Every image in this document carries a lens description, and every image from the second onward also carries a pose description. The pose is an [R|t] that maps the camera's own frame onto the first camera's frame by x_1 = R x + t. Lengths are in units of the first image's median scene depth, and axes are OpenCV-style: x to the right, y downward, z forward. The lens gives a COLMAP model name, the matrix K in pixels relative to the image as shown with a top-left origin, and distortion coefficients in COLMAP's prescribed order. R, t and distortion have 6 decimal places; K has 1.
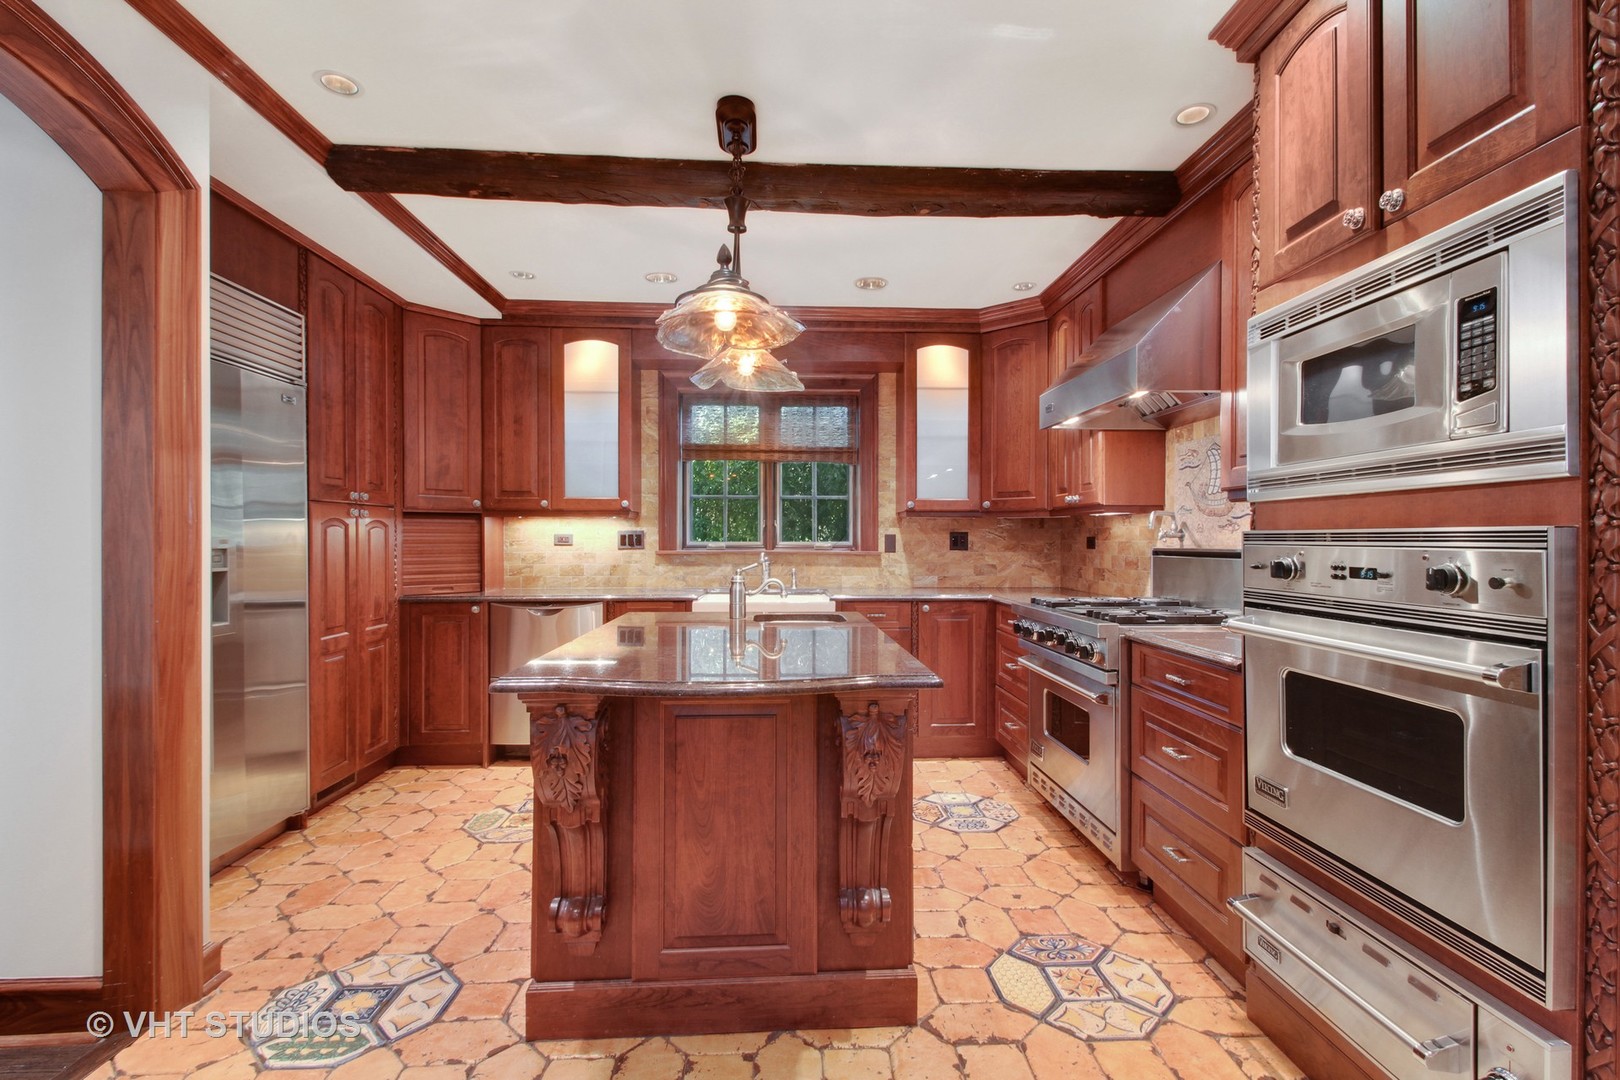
lens RADIAL K [[749.0, 0, 818.4], [0, 749.0, 534.9], [0, 0, 1]] dist [0.001048, -0.000071]
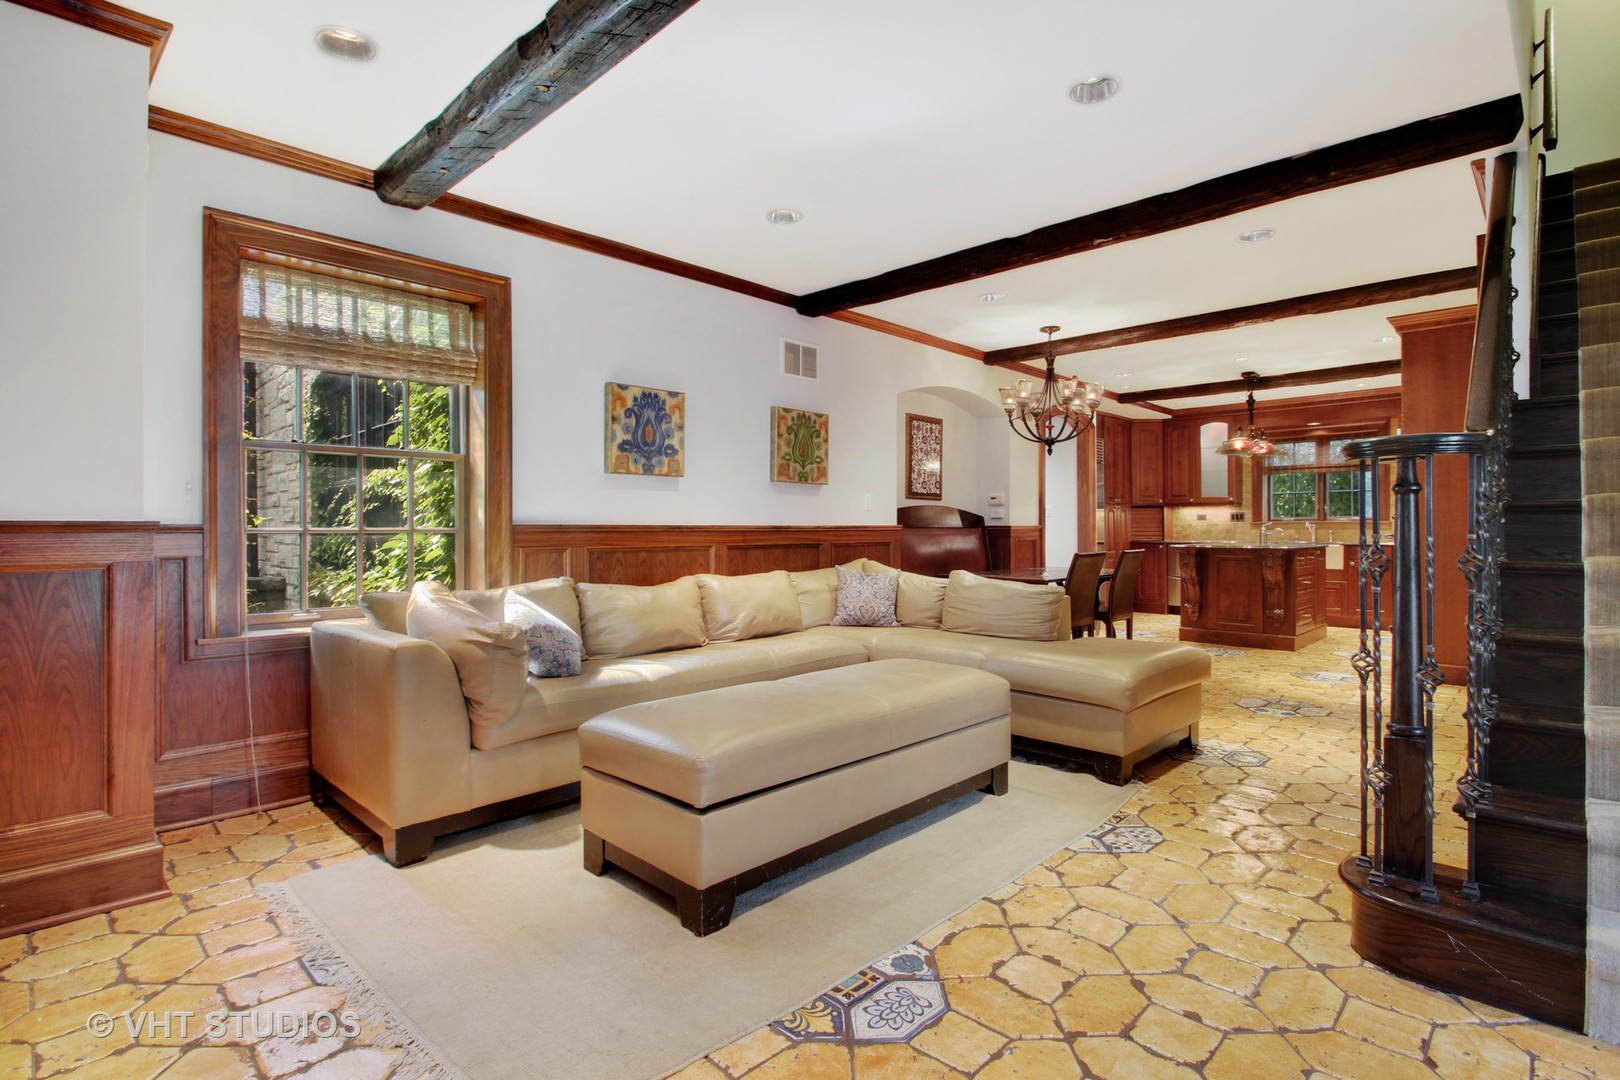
lens RADIAL K [[794.5, 0, 815.9], [0, 794.5, 531.6], [0, 0, 1]] dist [-0.004537, -0.000411]
pose [[0.680131, -0.001927, -0.733088, 0.590994], [0.005896, 0.999979, 0.002842, 0.036825], [0.733067, -0.006255, 0.680128, -1.392728]]
